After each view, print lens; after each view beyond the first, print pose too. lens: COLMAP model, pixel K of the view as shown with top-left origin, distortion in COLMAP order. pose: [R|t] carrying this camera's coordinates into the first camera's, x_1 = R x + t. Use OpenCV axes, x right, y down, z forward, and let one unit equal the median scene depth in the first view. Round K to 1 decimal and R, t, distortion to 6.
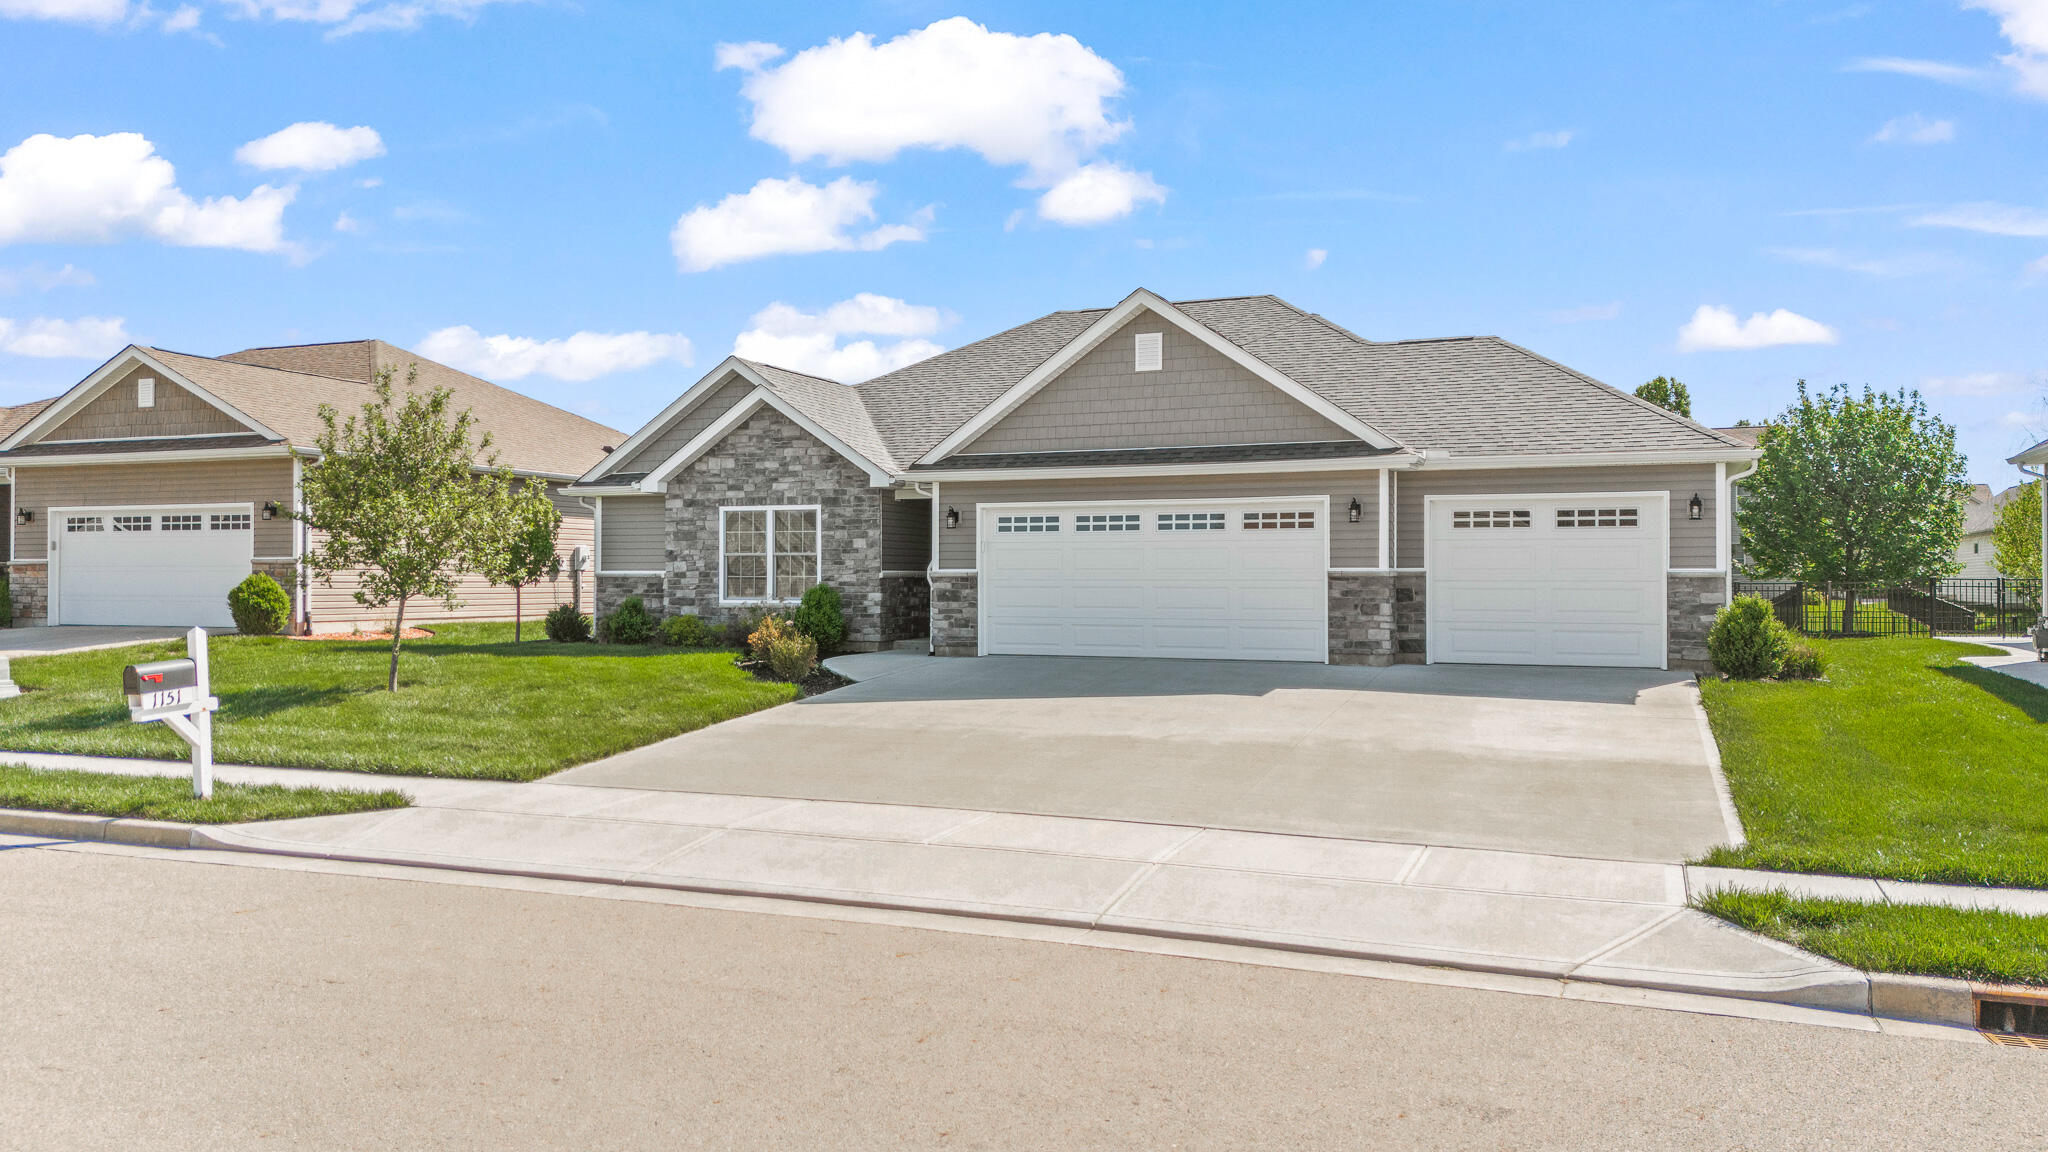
lens RADIAL K [[1512.5, 0, 1032.1], [0, 1512.5, 563.7], [0, 0, 1]] dist [0.041568, 0.000582]
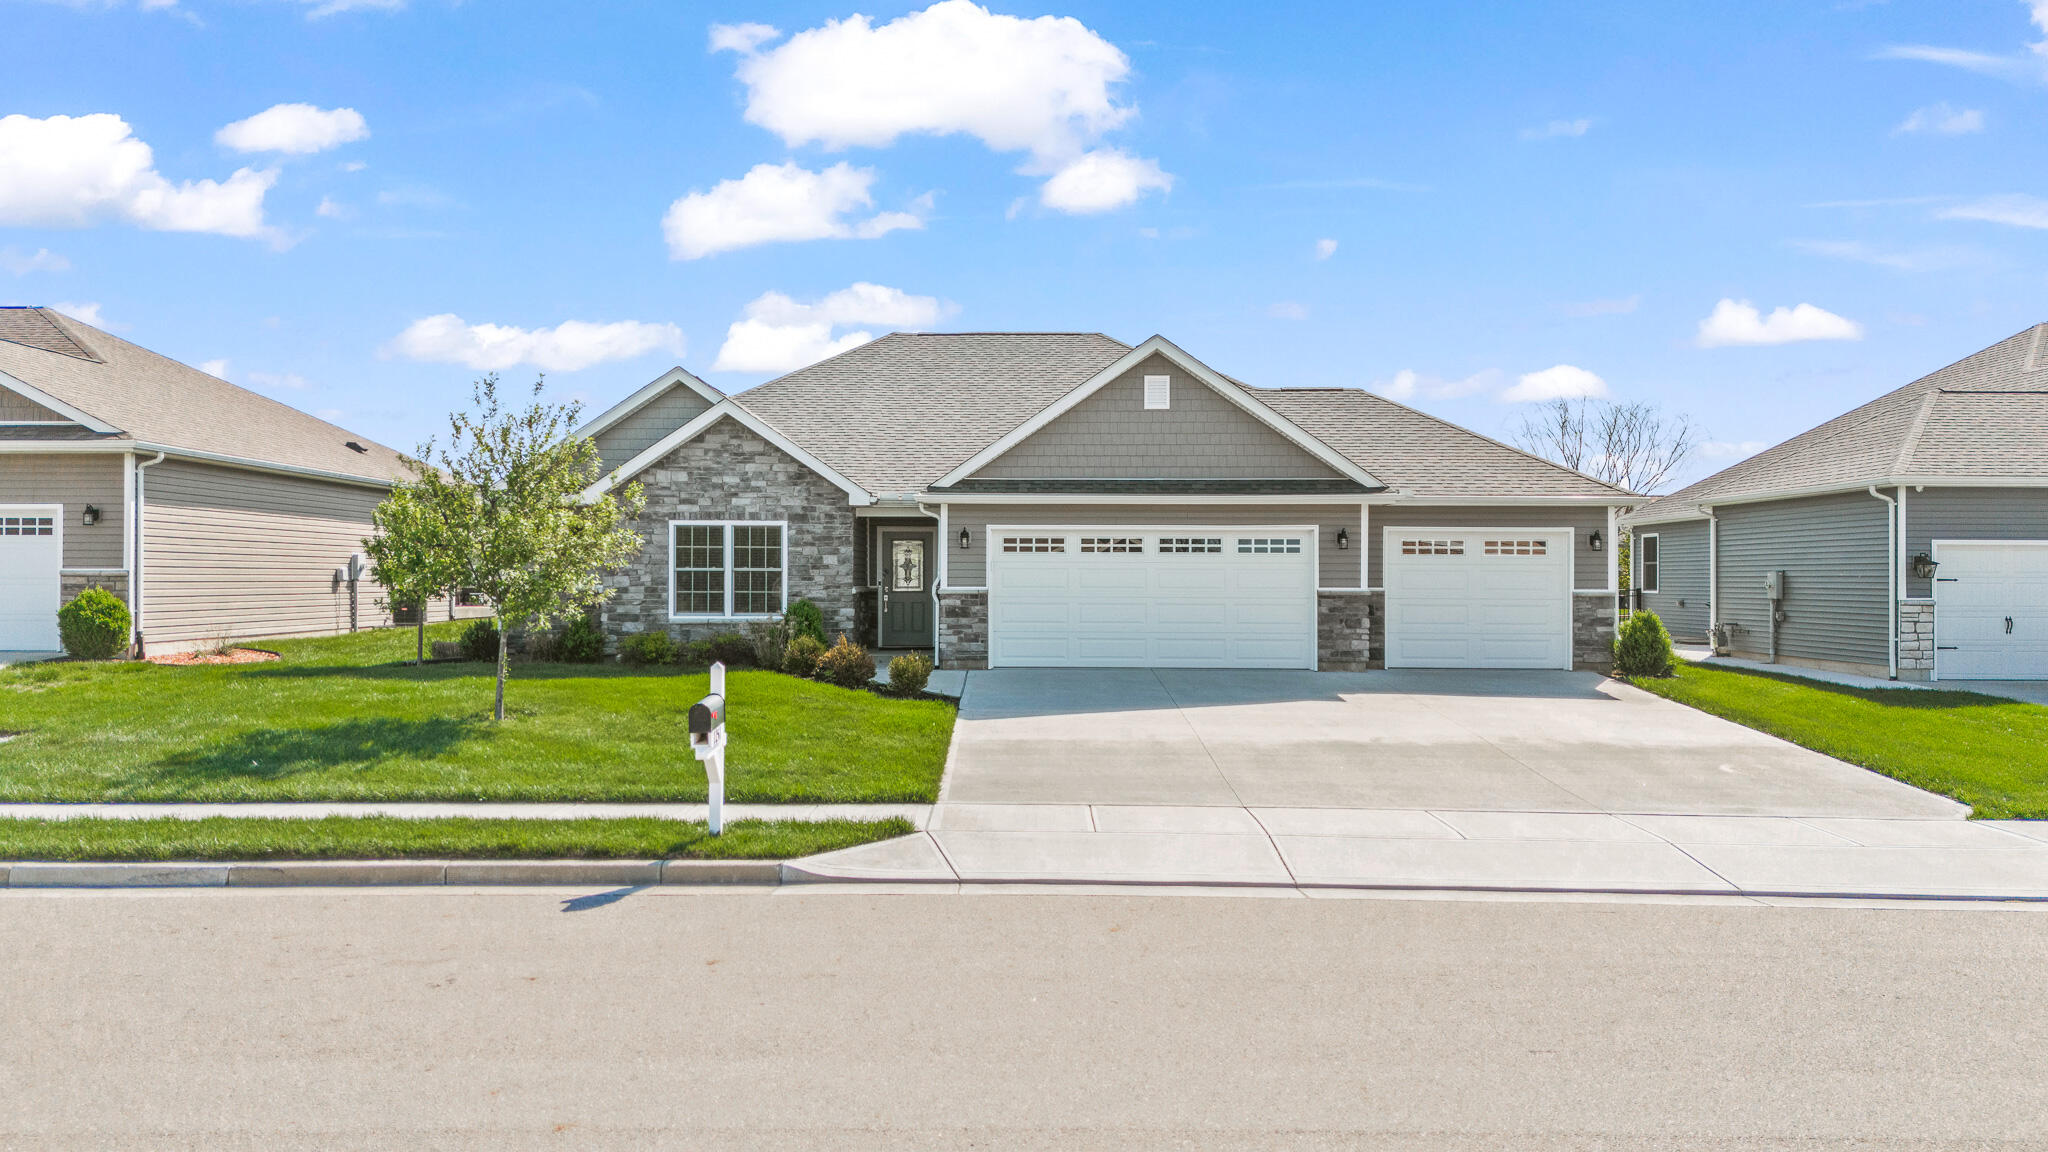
lens RADIAL K [[1488.4, 0, 1042.2], [0, 1488.4, 558.6], [0, 0, 1]] dist [0.032455, -0.005227]
pose [[0.926876, 0.008390, 0.375275, -0.392698], [-0.007317, 0.999964, -0.004284, -0.012057], [-0.375297, 0.001225, 0.926904, 0.018625]]
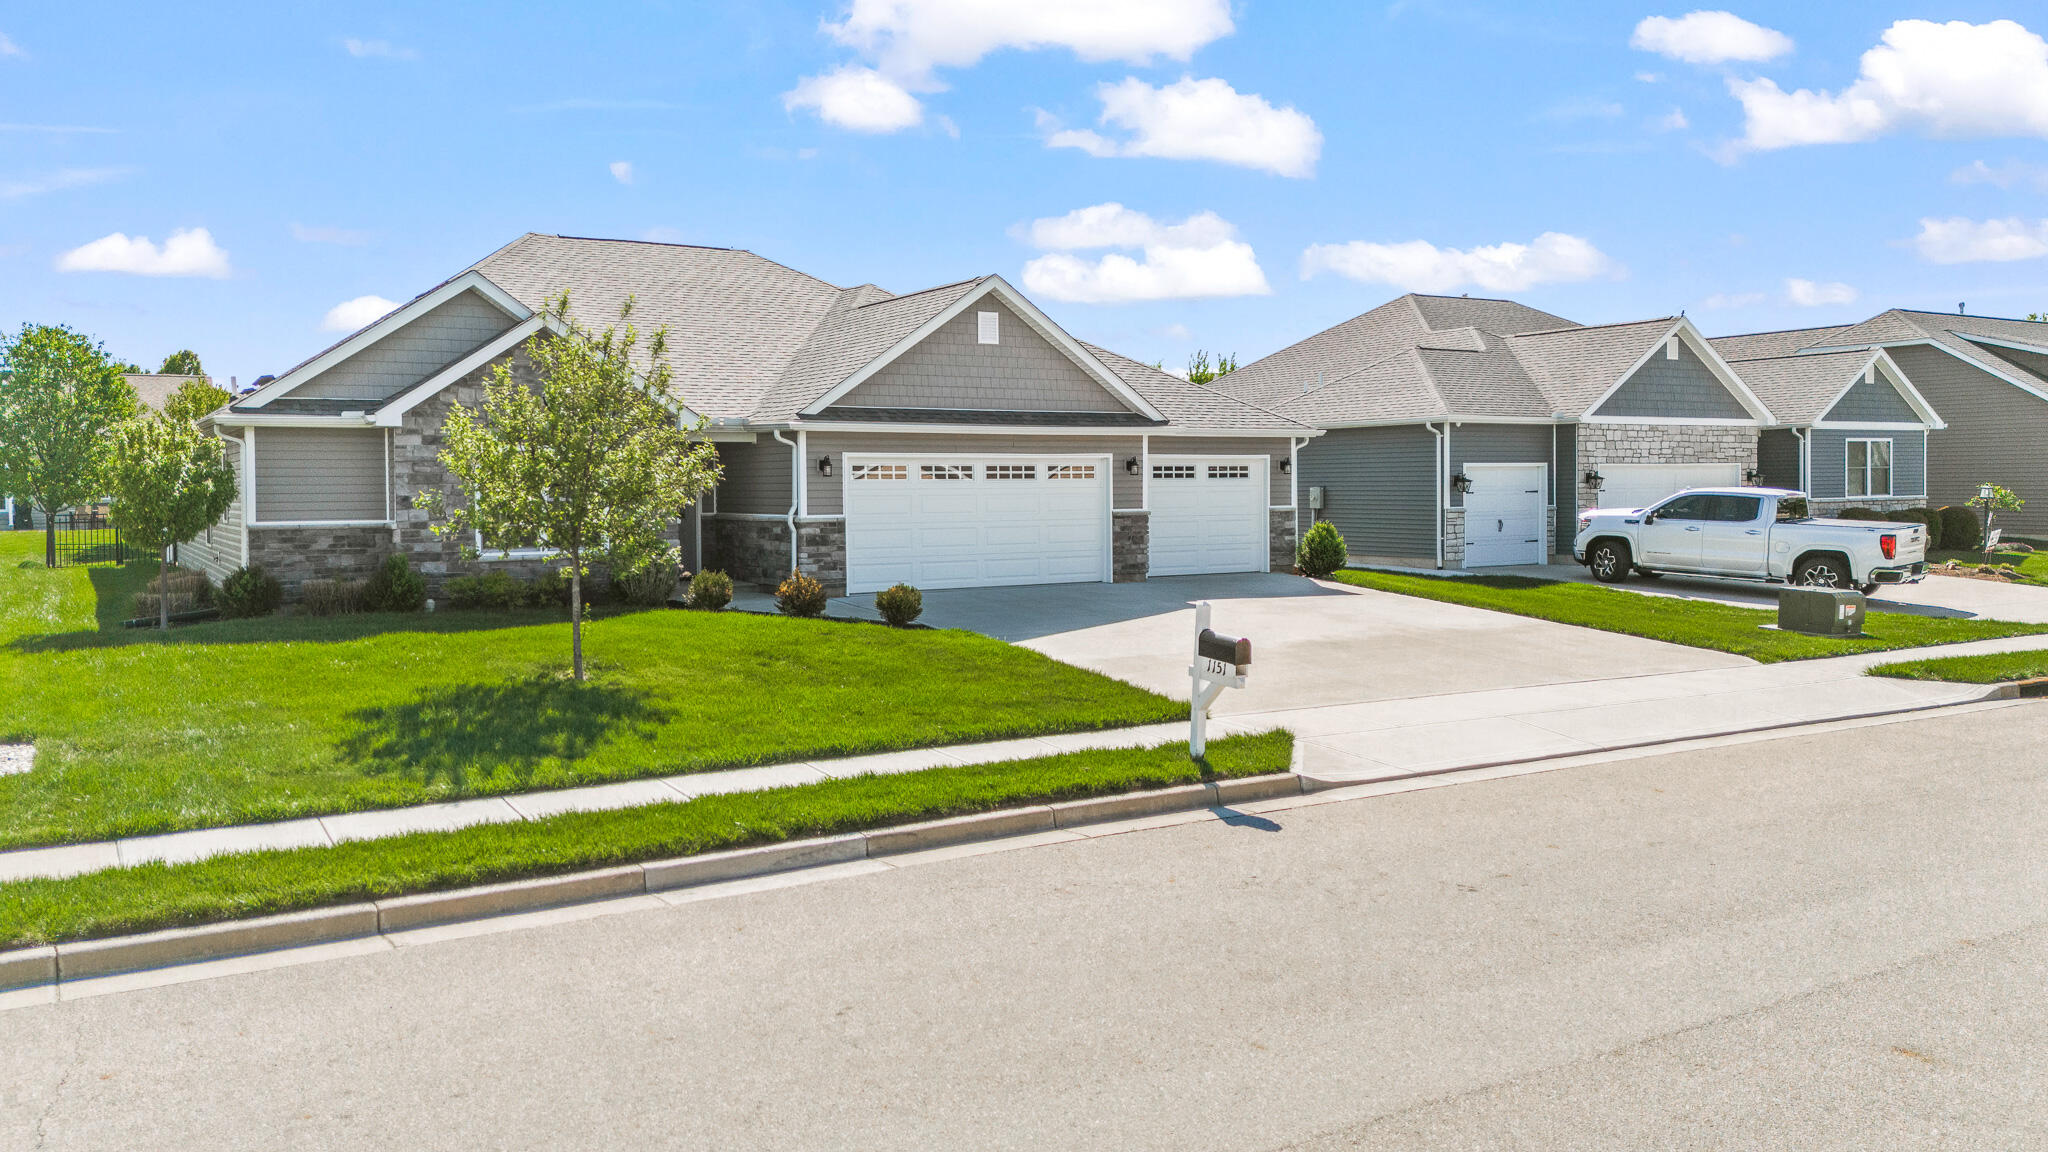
lens RADIAL K [[1521.9, 0, 1040.1], [0, 1521.9, 515.2], [0, 0, 1]] dist [0.041100, -0.003420]
pose [[0.583695, -0.024152, 0.811614, -0.828283], [-0.004875, 0.999435, 0.033247, -0.032363], [-0.811958, -0.023363, 0.583248, 0.261624]]
